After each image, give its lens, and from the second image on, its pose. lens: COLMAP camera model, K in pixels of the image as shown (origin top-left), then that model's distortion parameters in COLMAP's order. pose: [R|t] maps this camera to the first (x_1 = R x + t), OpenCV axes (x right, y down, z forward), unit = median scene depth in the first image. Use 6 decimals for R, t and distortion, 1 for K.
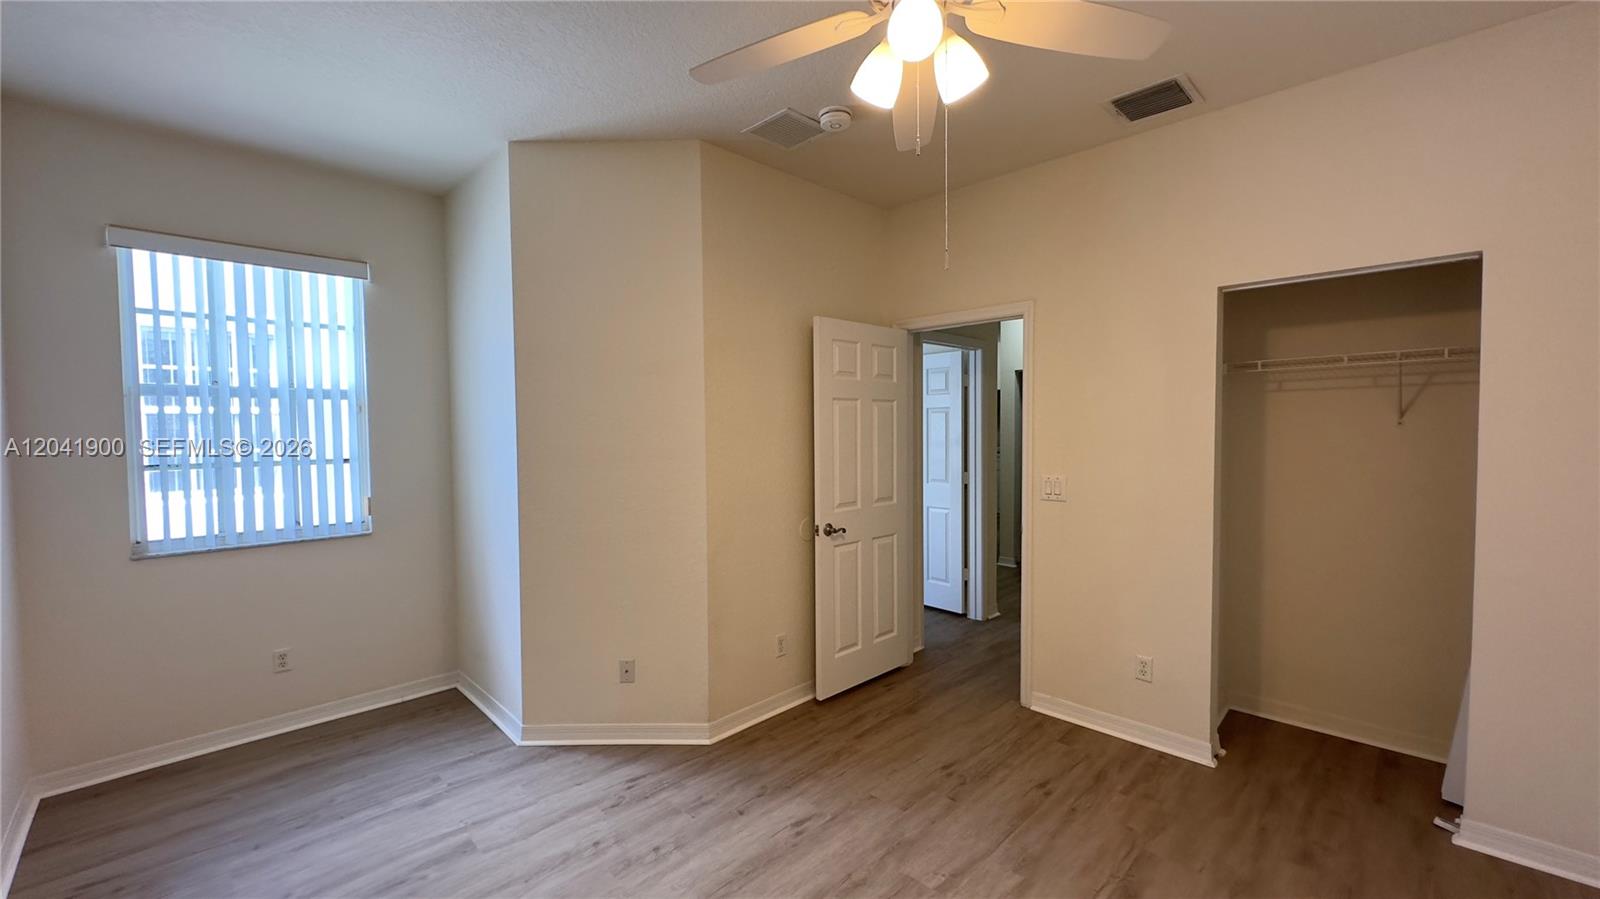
lens RADIAL K [[636.0, 0, 799.4], [0, 636.0, 451.9], [0, 0, 1]] dist [-0.004205, 0.001179]
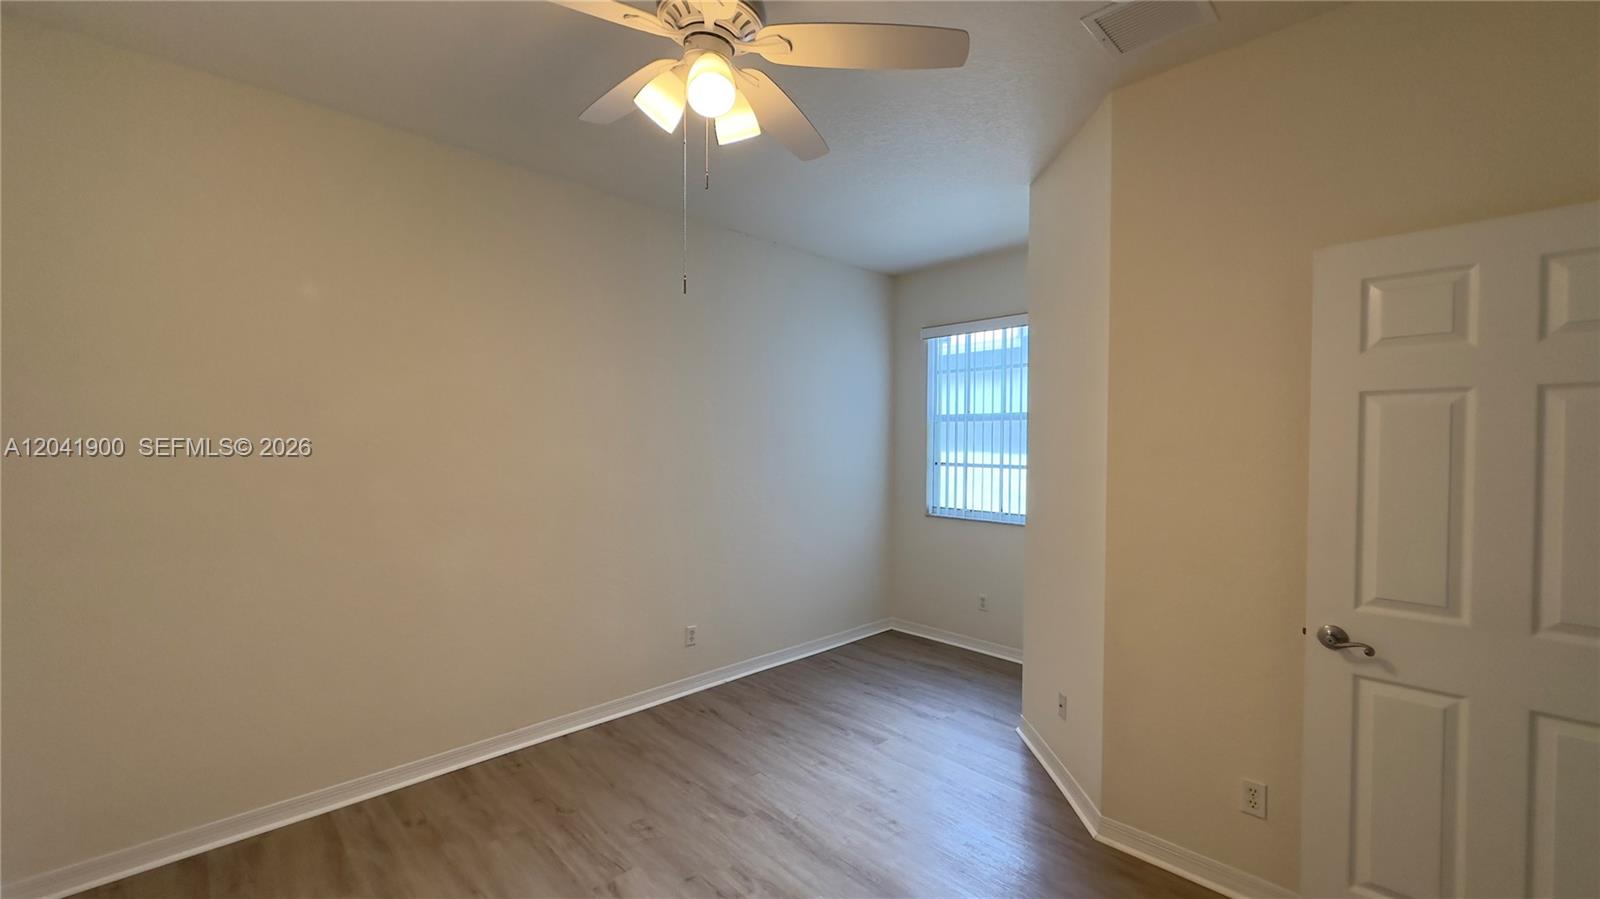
lens RADIAL K [[636.0, 0, 799.4], [0, 636.0, 451.9], [0, 0, 1]] dist [-0.004205, 0.001179]
pose [[-0.011462, 0.023891, -0.999649, 0.690059], [-0.047577, 0.998569, 0.024411, -0.030824], [0.998802, 0.047840, -0.010309, 0.647138]]
